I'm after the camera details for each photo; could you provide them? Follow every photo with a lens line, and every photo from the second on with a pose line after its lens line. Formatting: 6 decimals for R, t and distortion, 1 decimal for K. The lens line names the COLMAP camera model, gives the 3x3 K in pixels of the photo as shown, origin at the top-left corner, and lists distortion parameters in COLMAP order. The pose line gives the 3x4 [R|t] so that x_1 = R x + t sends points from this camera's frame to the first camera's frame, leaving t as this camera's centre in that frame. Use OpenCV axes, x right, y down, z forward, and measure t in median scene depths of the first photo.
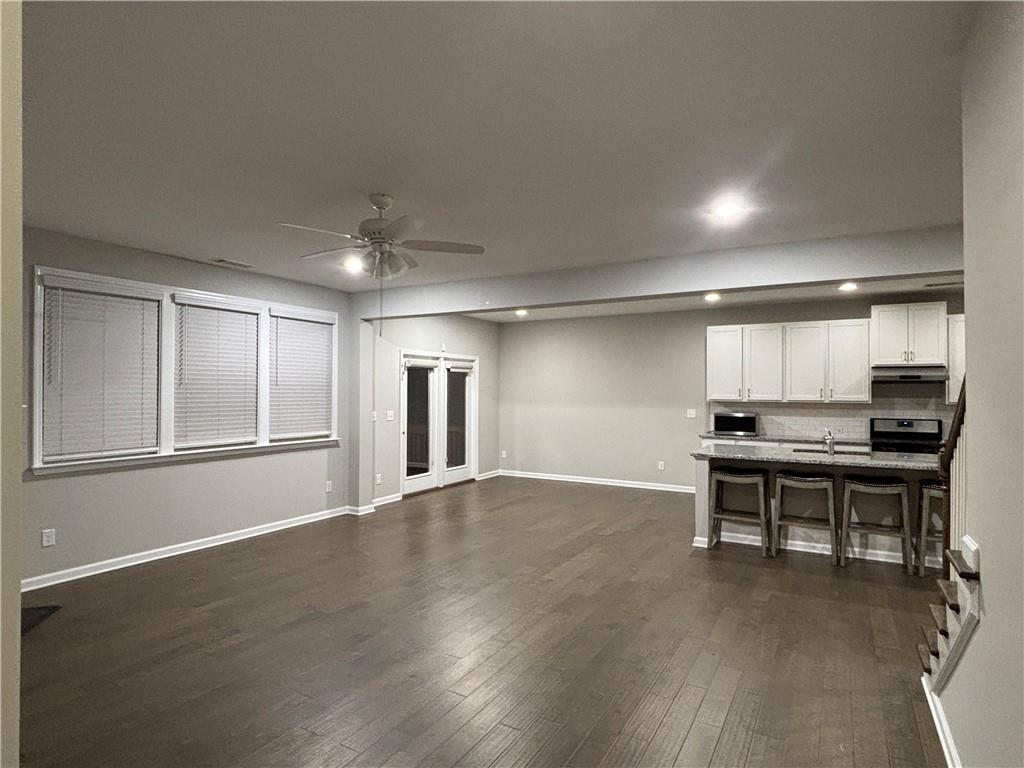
lens RADIAL K [[575.6, 0, 516.7], [0, 575.6, 381.8], [0, 0, 1]] dist [0.002748, -0.001361]
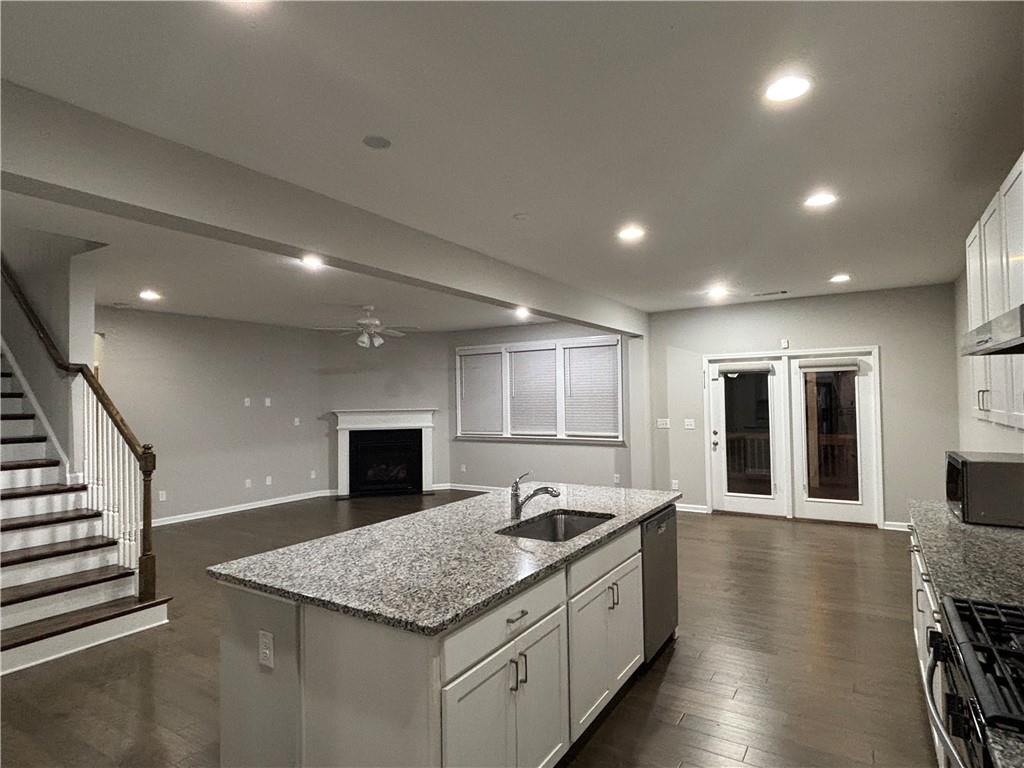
lens RADIAL K [[575.6, 0, 511.6], [0, 575.6, 381.2], [0, 0, 1]] dist [0.002748, -0.001361]
pose [[-0.076178, -0.032787, -0.996555, 0.785896], [0.029883, 0.998935, -0.035150, 0.010681], [0.996646, -0.032457, -0.075117, 0.758687]]
